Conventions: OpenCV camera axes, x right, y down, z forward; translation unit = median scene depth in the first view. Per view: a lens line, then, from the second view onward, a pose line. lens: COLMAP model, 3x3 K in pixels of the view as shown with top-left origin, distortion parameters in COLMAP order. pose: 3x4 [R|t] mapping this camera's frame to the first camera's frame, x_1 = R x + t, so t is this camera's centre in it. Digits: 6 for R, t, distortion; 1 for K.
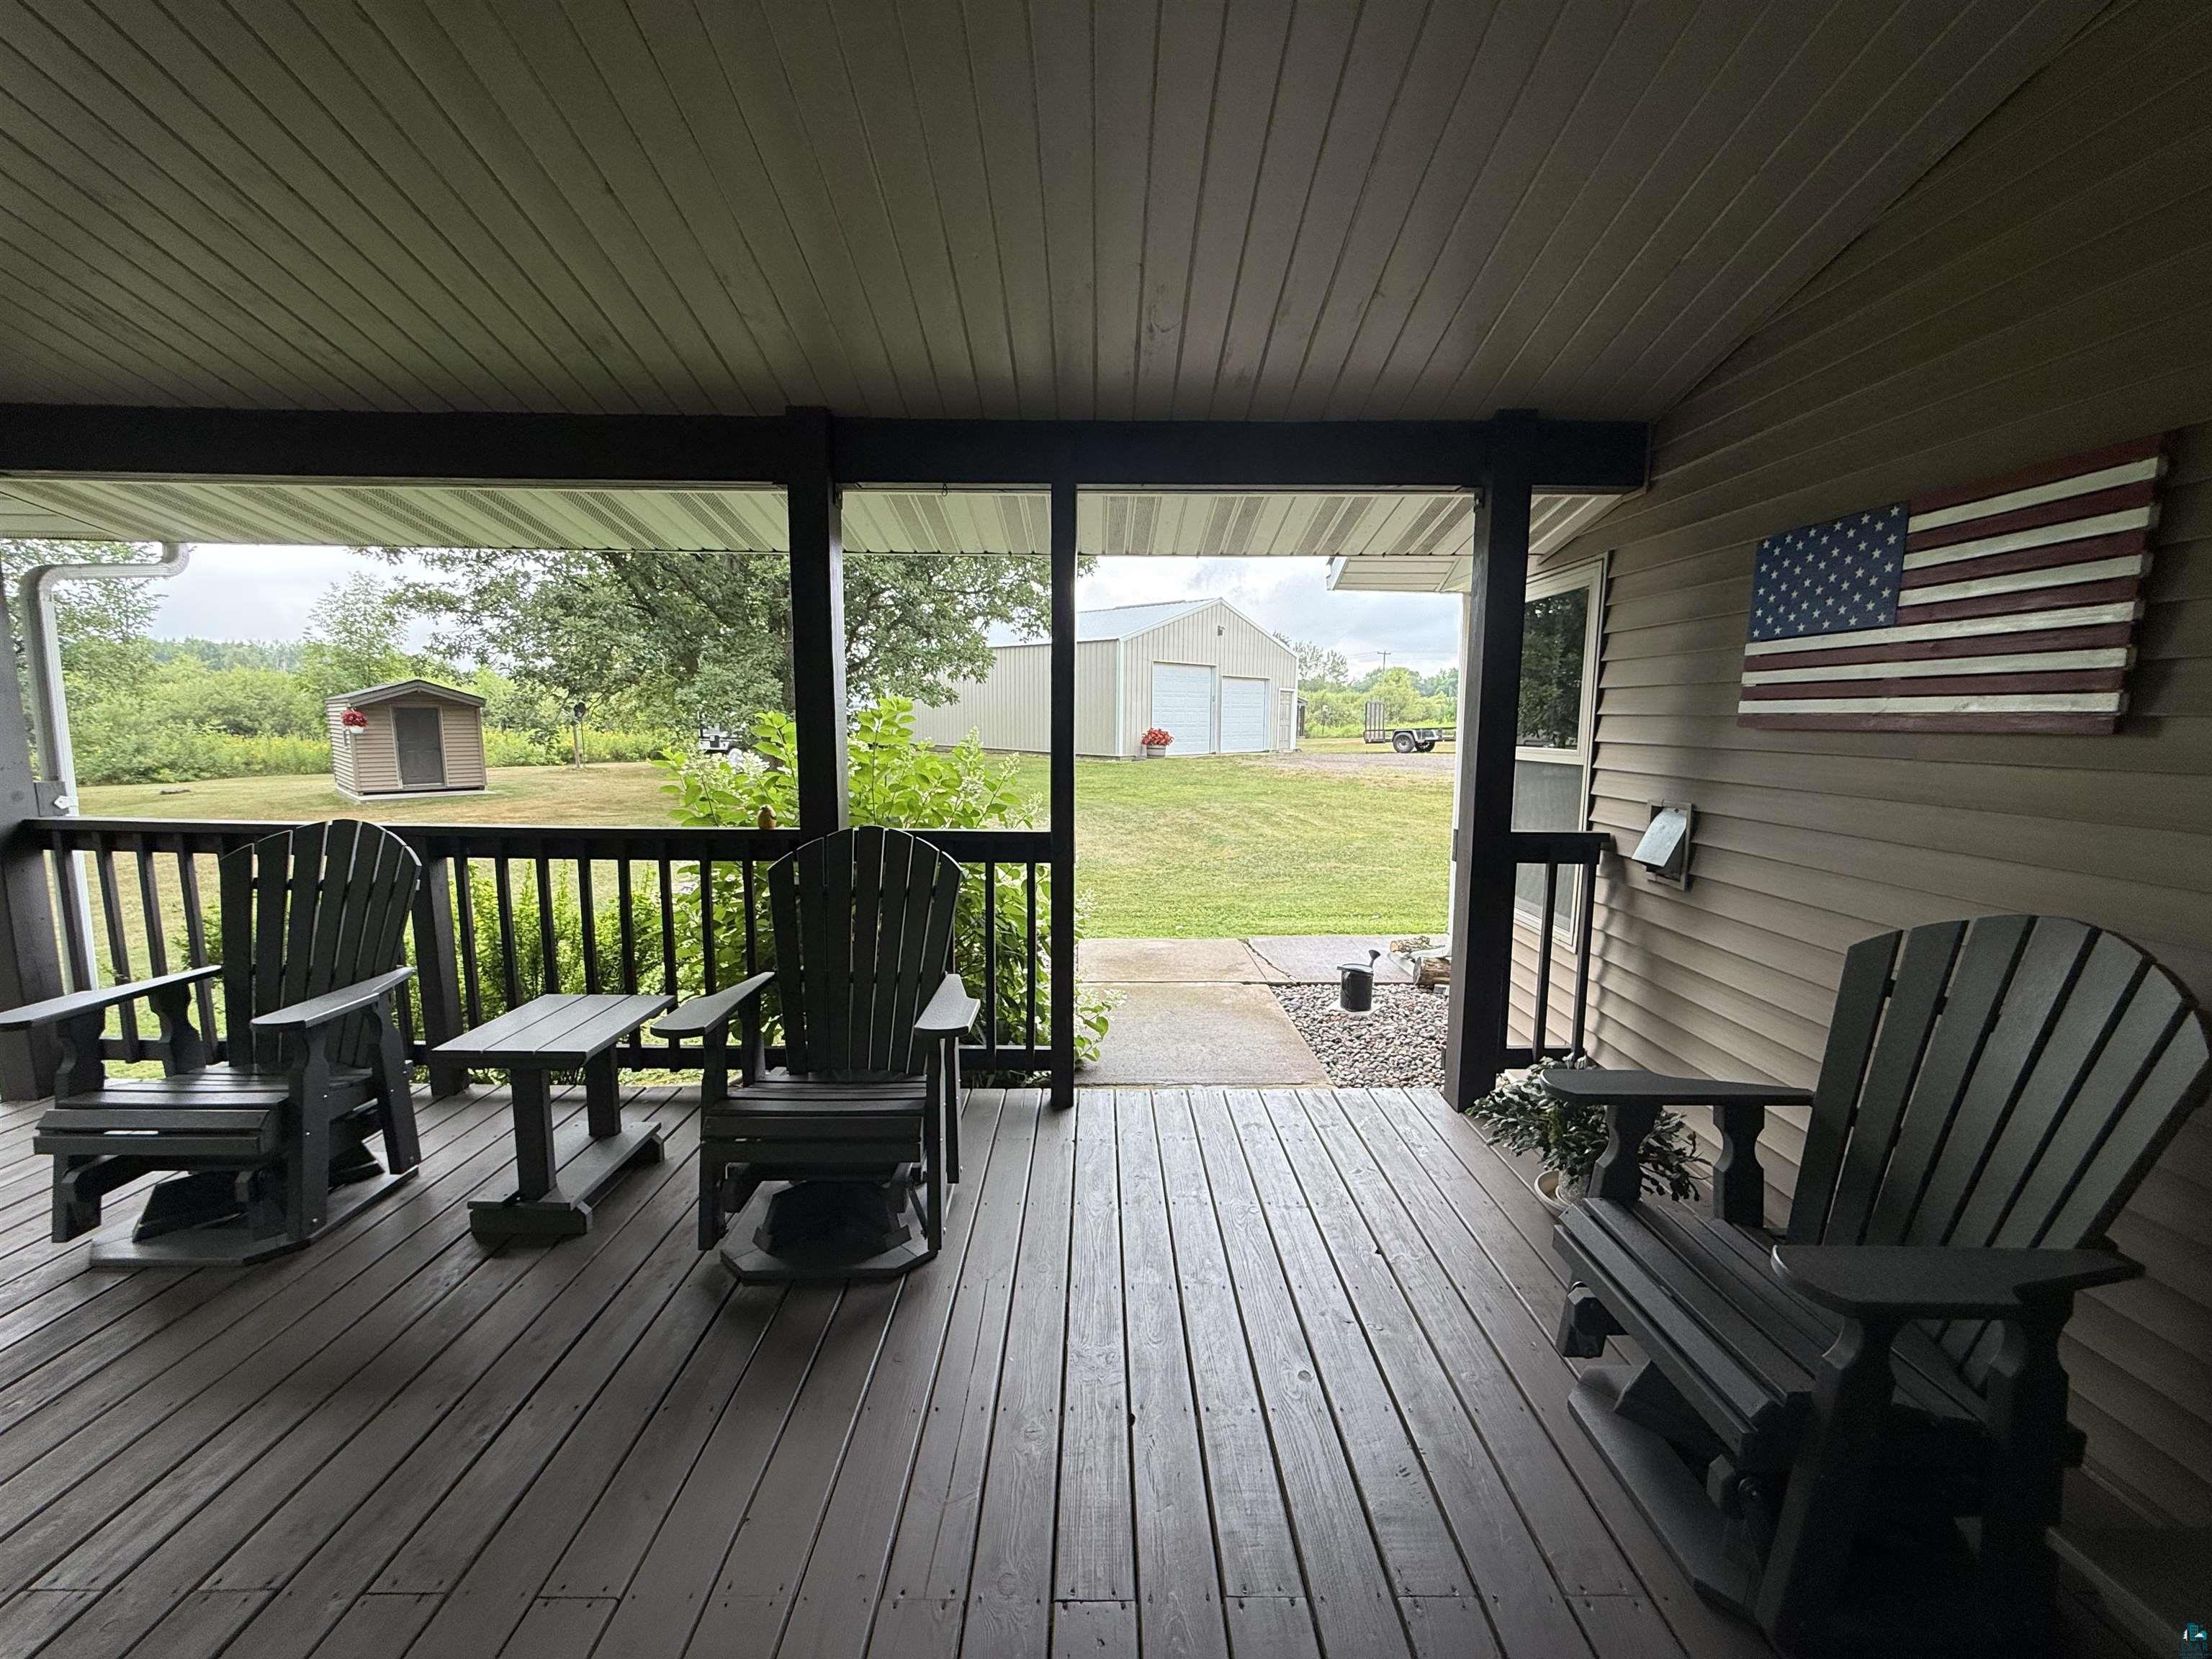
lens RADIAL K [[880.9, 0, 1102.3], [0, 880.9, 837.2], [0, 0, 1]] dist [-0.005614, 0.000022]
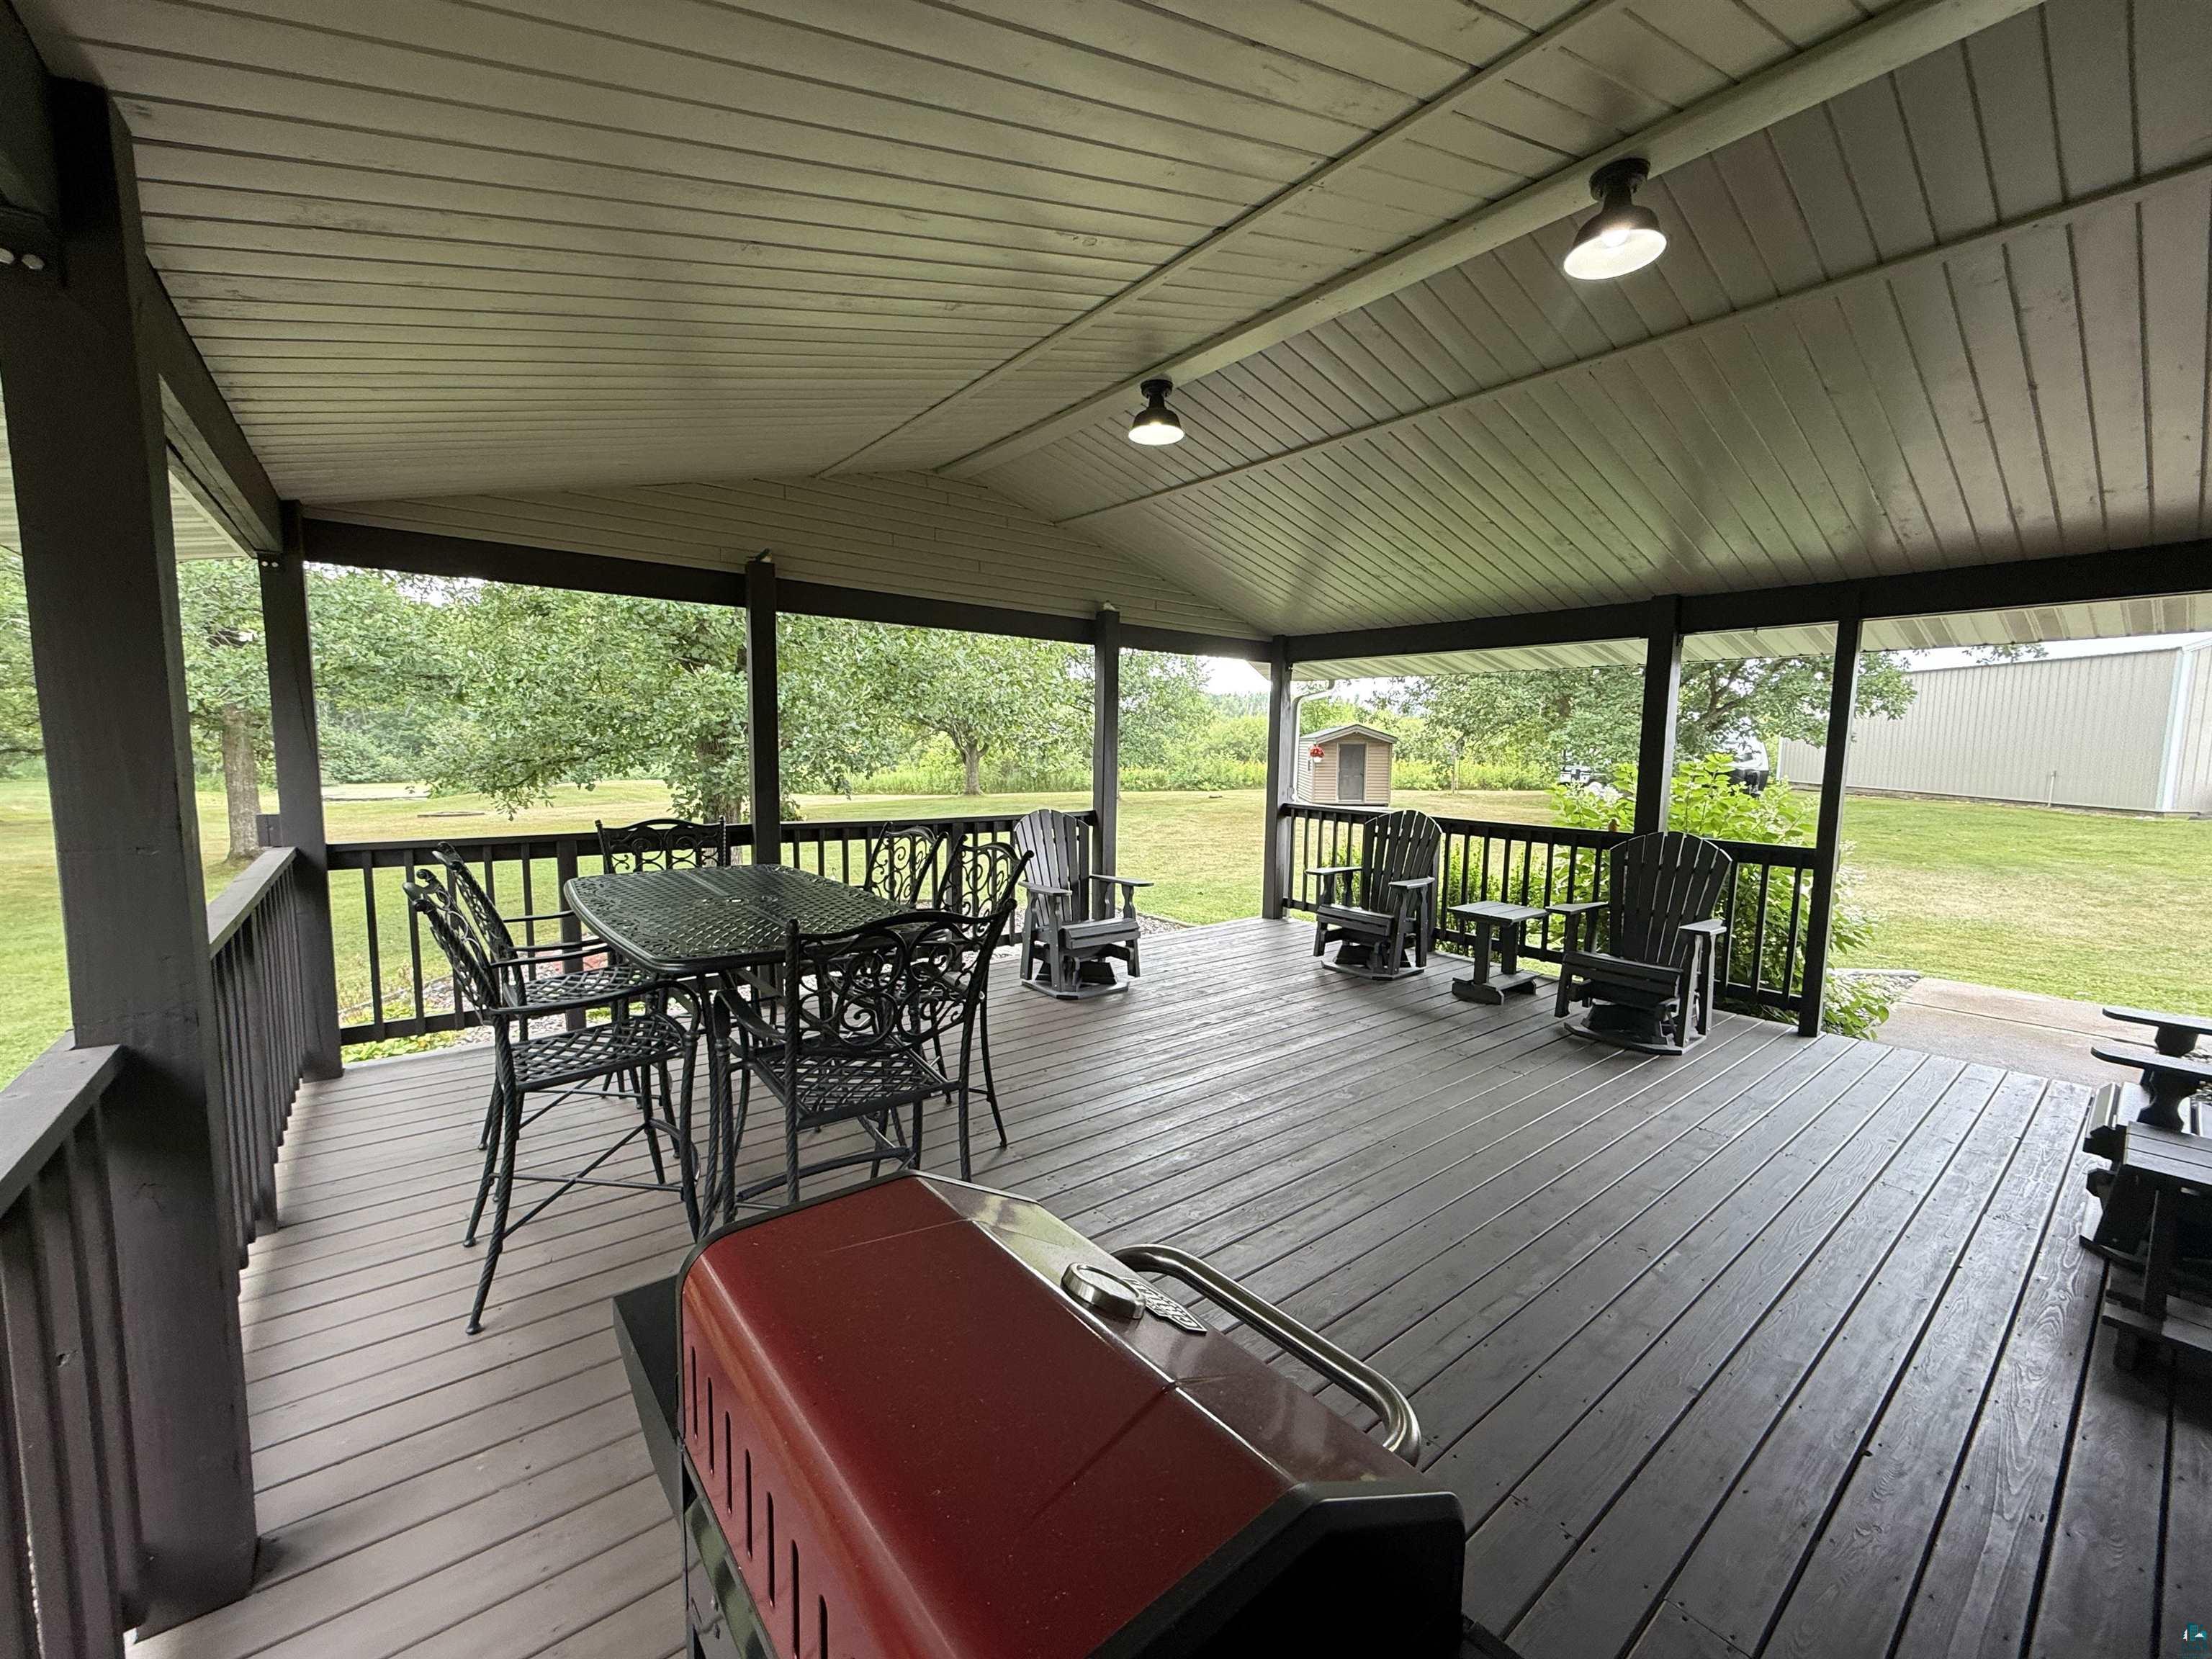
lens RADIAL K [[880.9, 0, 1102.3], [0, 880.9, 837.2], [0, 0, 1]] dist [-0.005614, 0.000022]
pose [[0.619148, 0.083623, -0.780809, 0.306886], [-0.110481, 0.993700, 0.018817, 0.070023], [0.777464, 0.074614, 0.624486, -0.758758]]
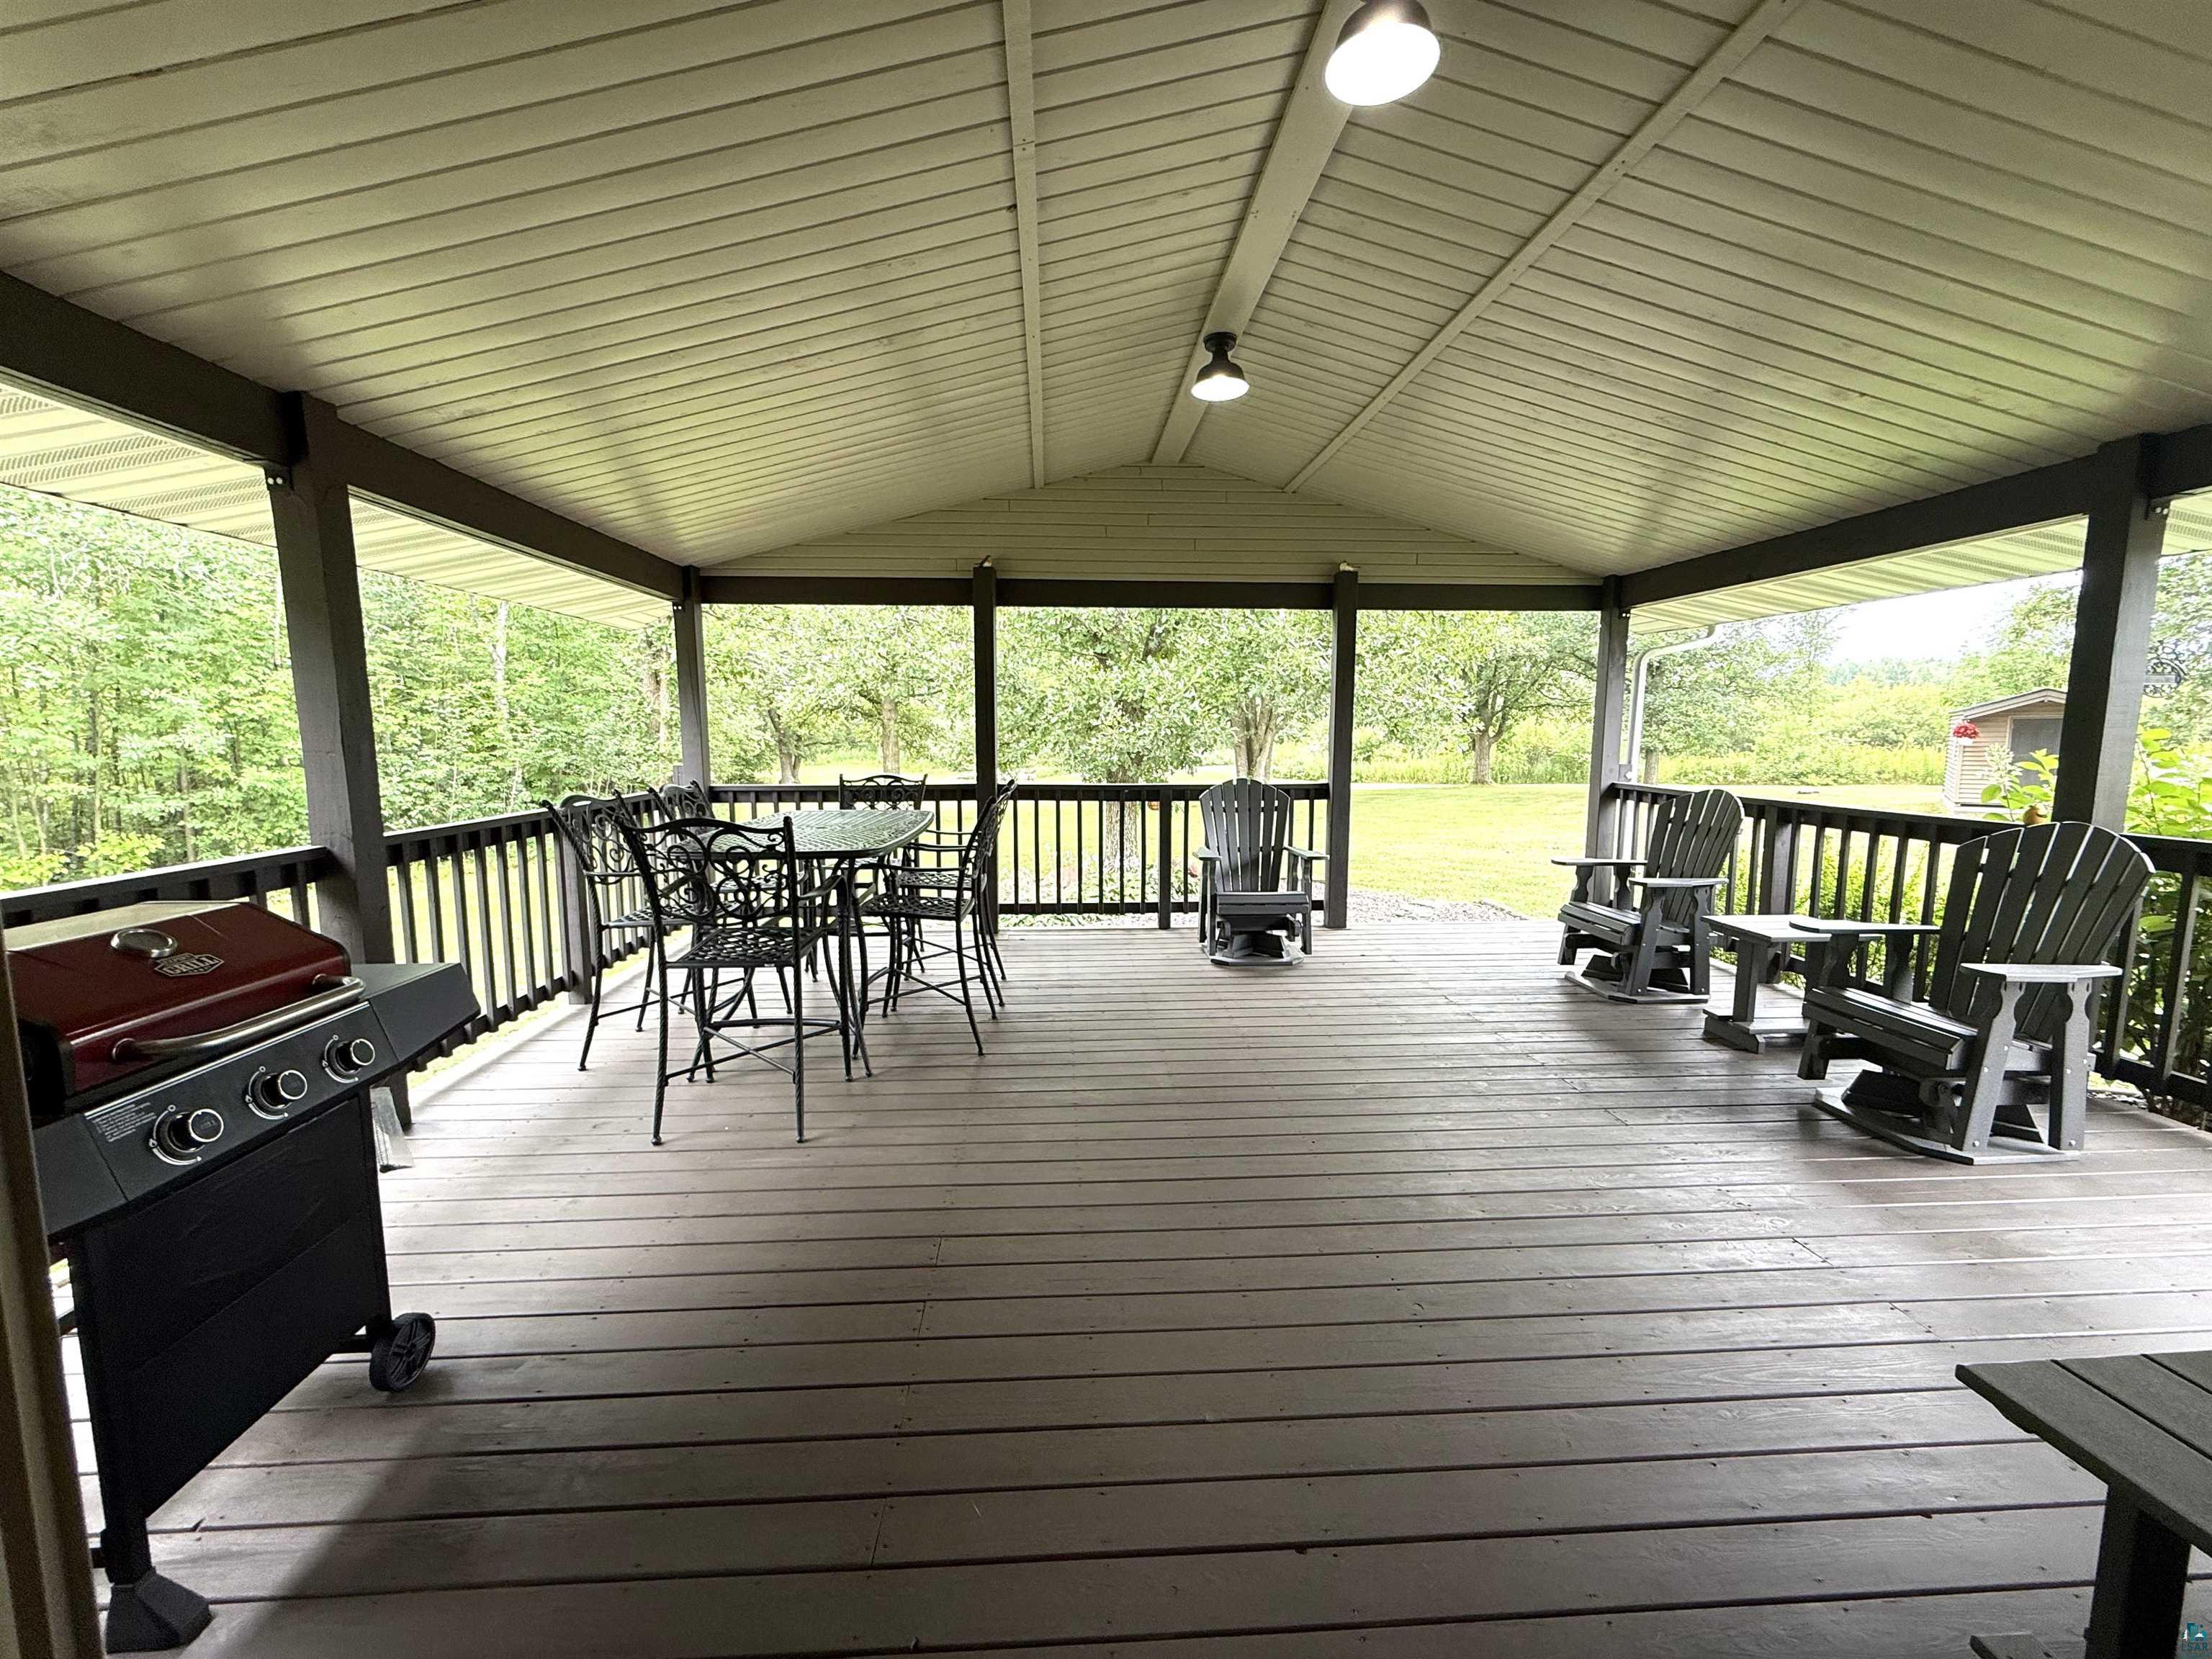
lens RADIAL K [[880.9, 0, 1102.3], [0, 880.9, 837.2], [0, 0, 1]] dist [-0.005614, 0.000022]
pose [[0.049184, 0.111000, -0.992603, 0.576446], [-0.126349, 0.986513, 0.104059, 0.033605], [0.990766, 0.120297, 0.062545, -0.206043]]
